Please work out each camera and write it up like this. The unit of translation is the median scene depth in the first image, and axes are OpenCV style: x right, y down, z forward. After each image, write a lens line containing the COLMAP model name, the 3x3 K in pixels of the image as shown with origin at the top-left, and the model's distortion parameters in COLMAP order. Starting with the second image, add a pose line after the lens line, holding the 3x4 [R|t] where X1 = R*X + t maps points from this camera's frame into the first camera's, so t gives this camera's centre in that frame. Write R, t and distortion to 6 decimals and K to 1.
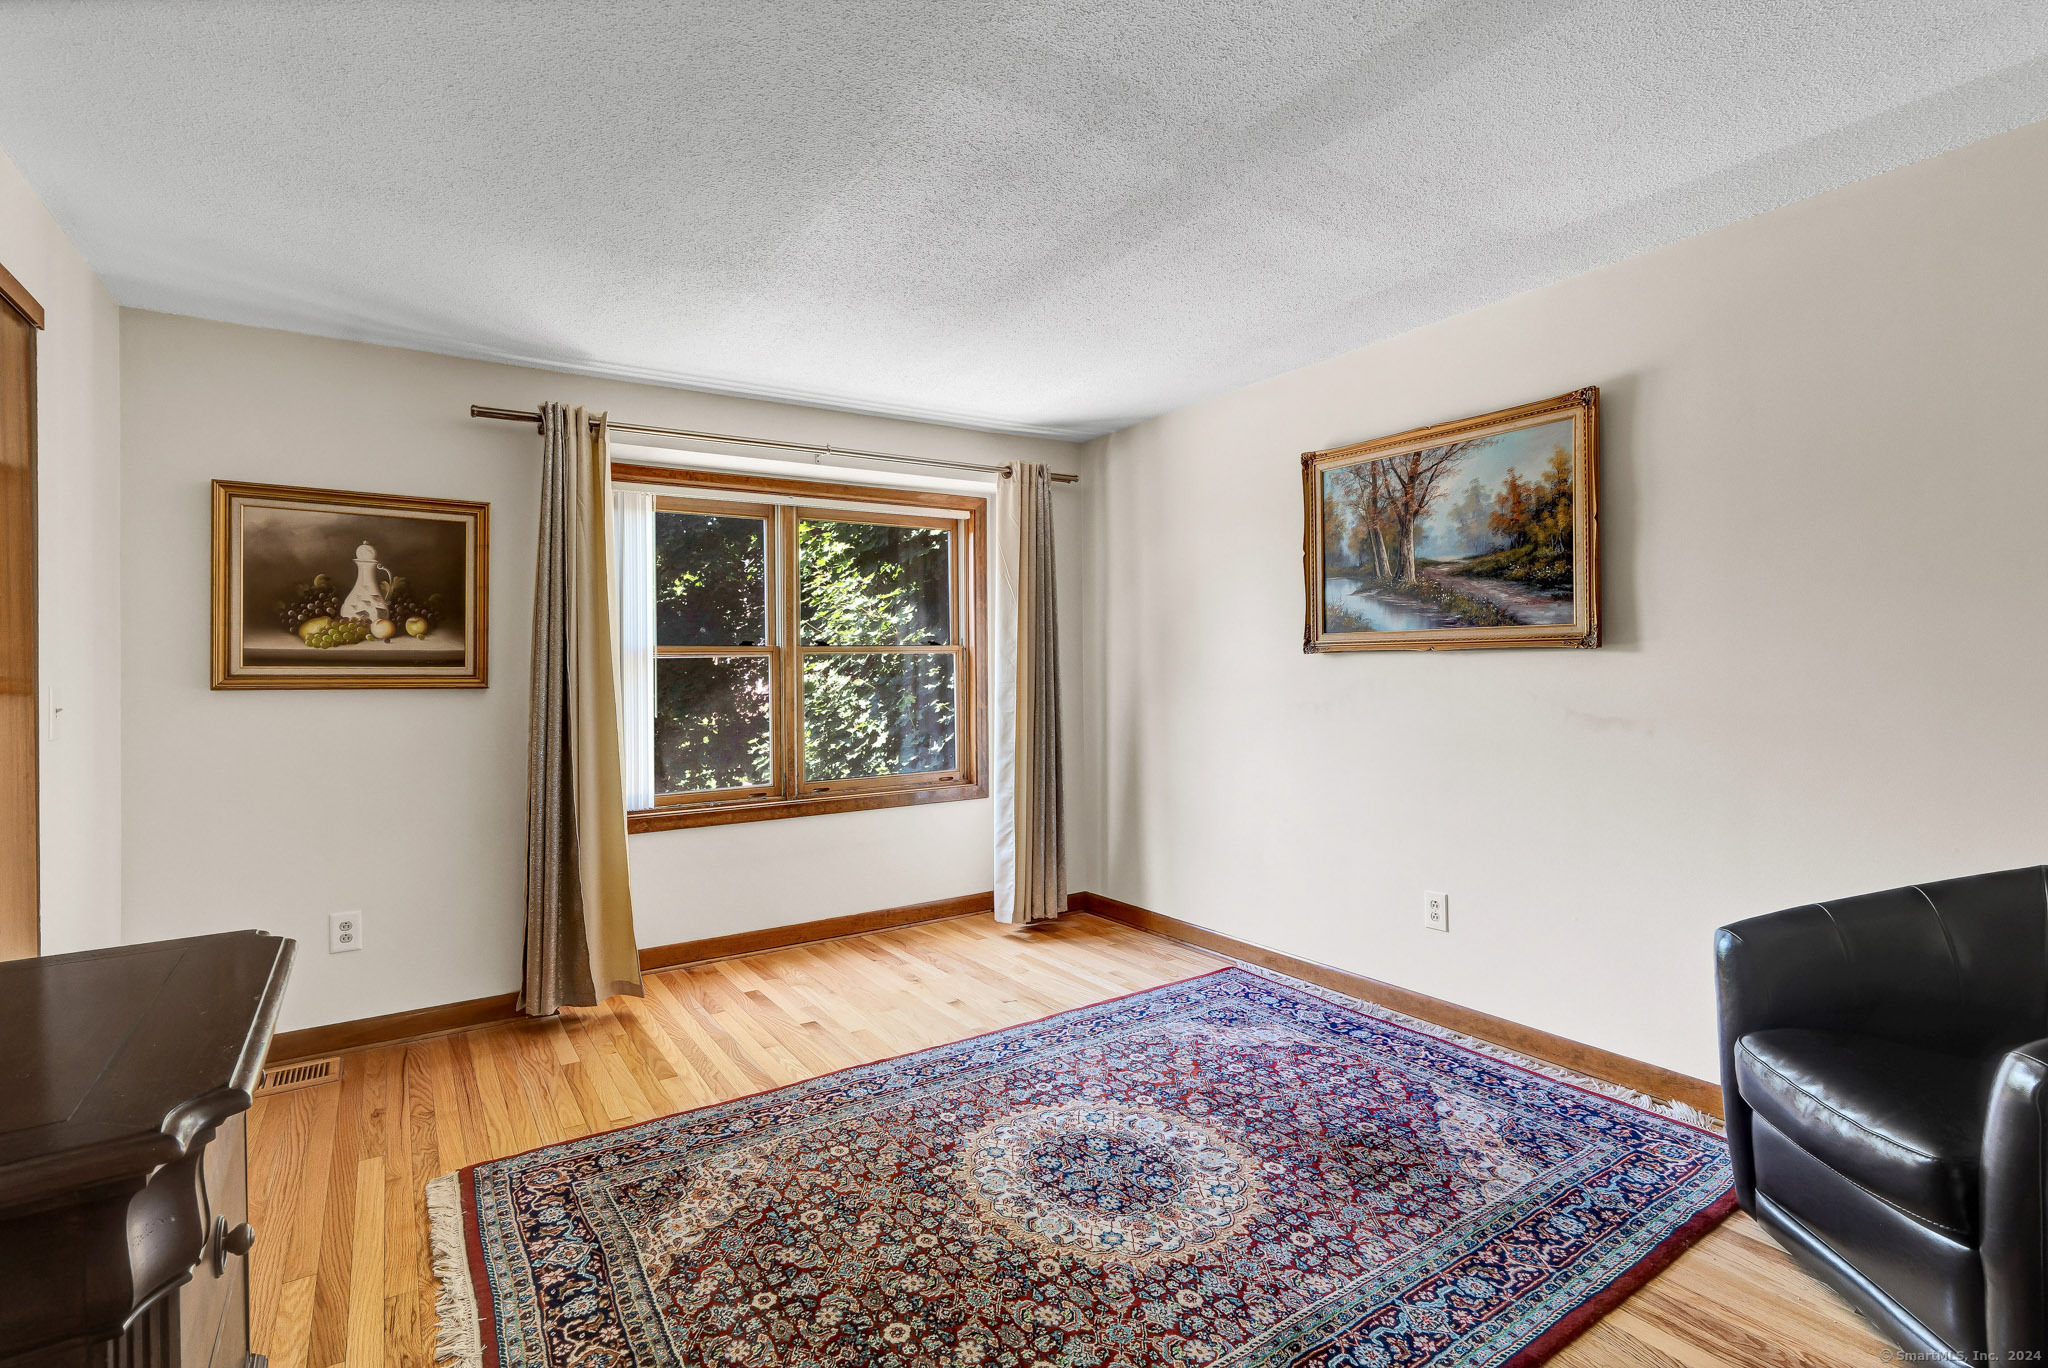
lens RADIAL K [[944.2, 0, 1025.5], [0, 944.2, 683.4], [0, 0, 1]] dist [-0.003175, 0.001486]
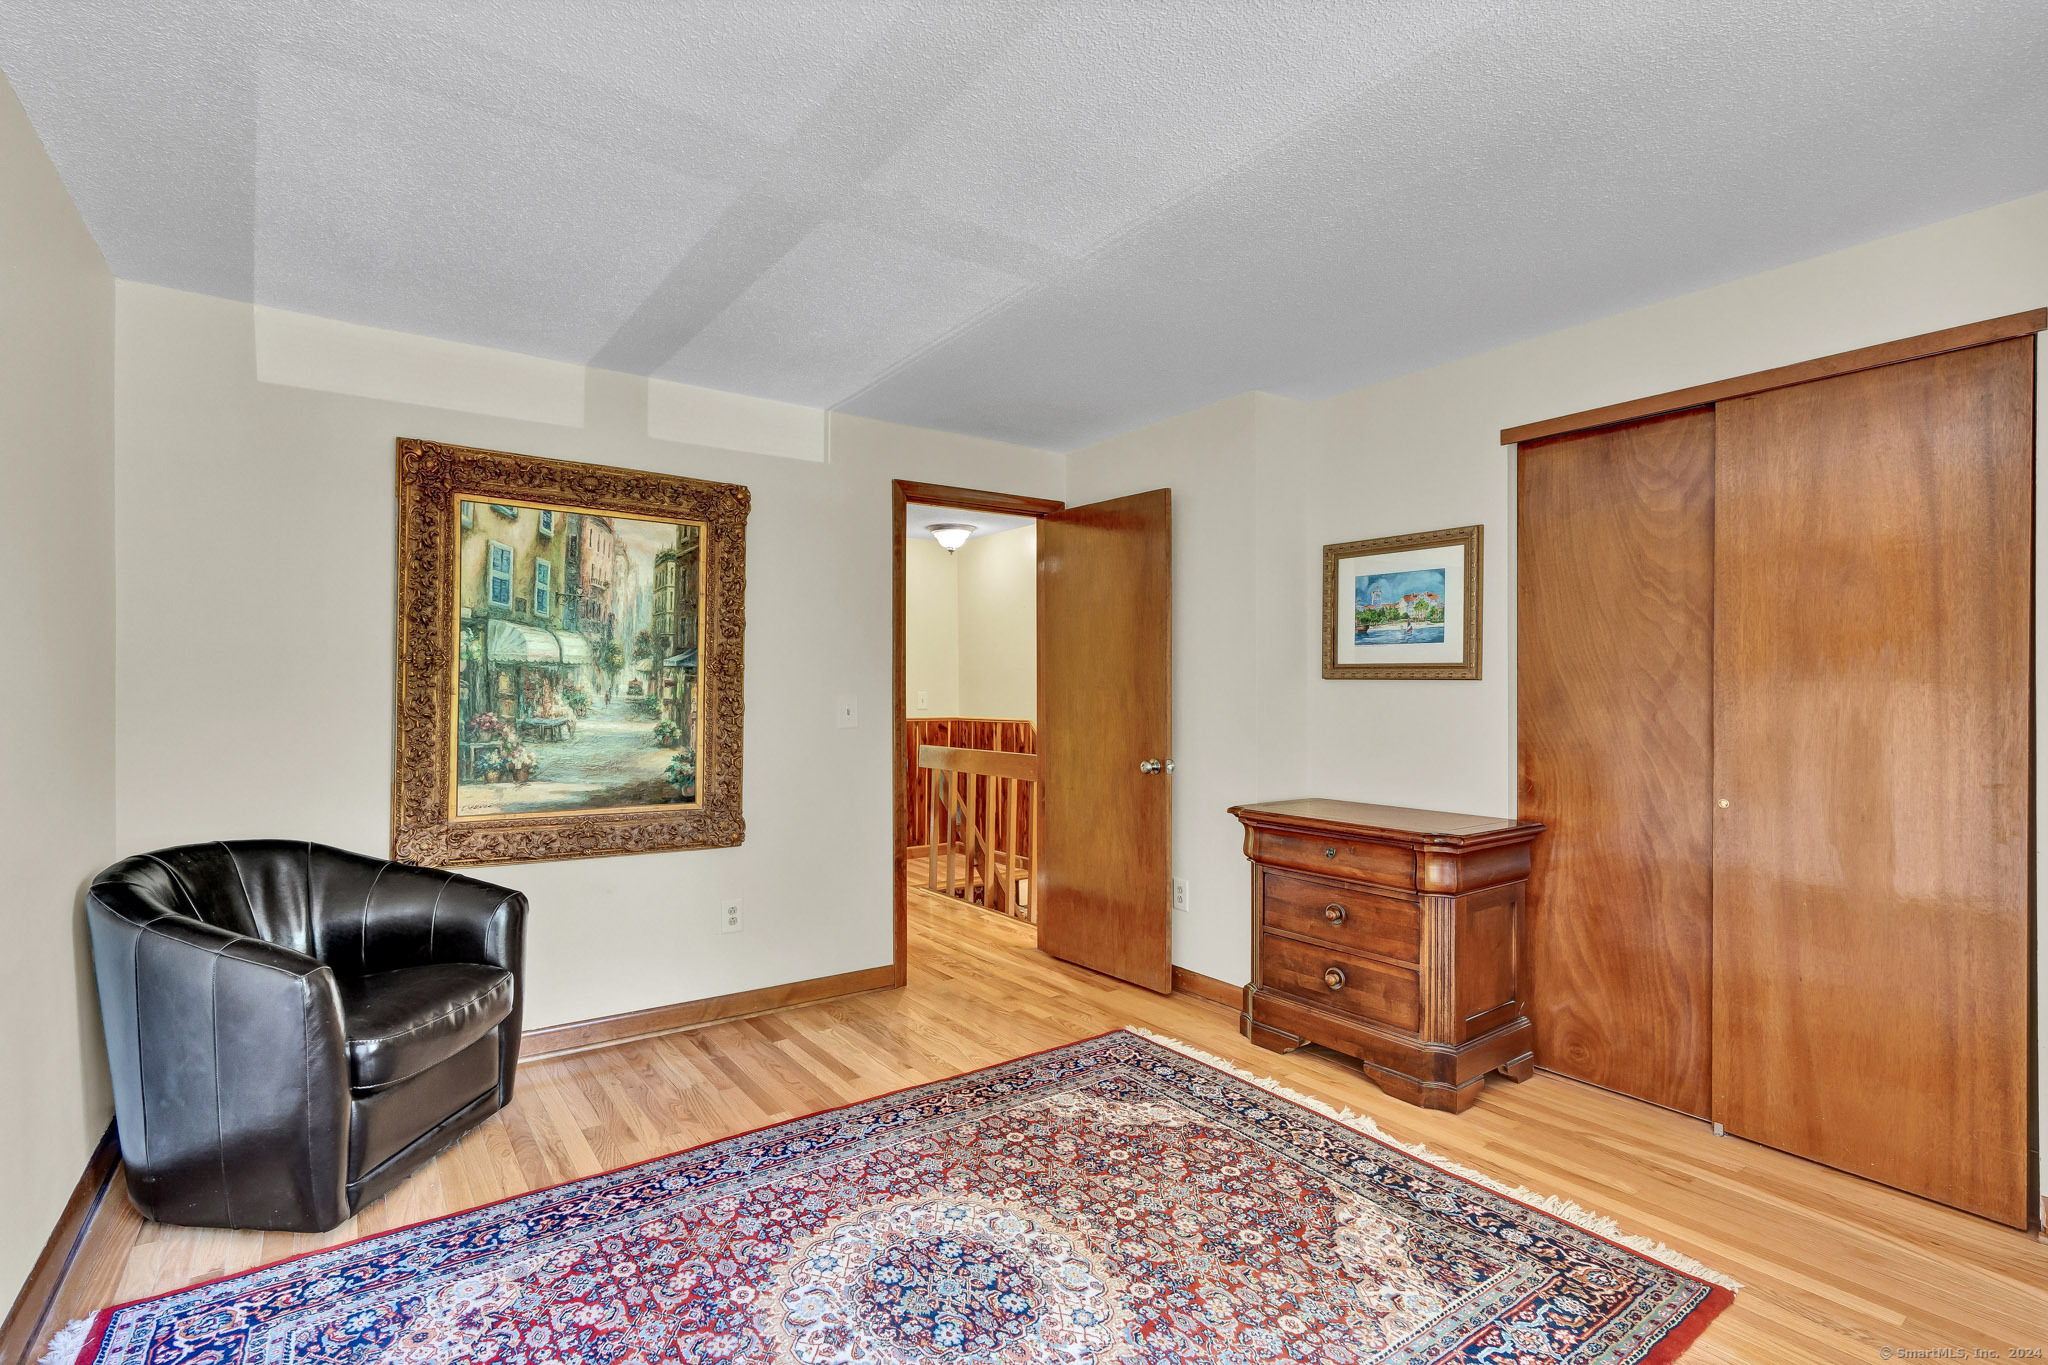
lens RADIAL K [[944.2, 0, 1025.5], [0, 944.2, 681.9], [0, 0, 1]] dist [-0.003175, 0.001486]
pose [[-0.998889, 0.012642, -0.045407, 0.051671], [0.012486, 0.999915, 0.003733, -0.028964], [0.045450, 0.003161, -0.998962, 2.061930]]
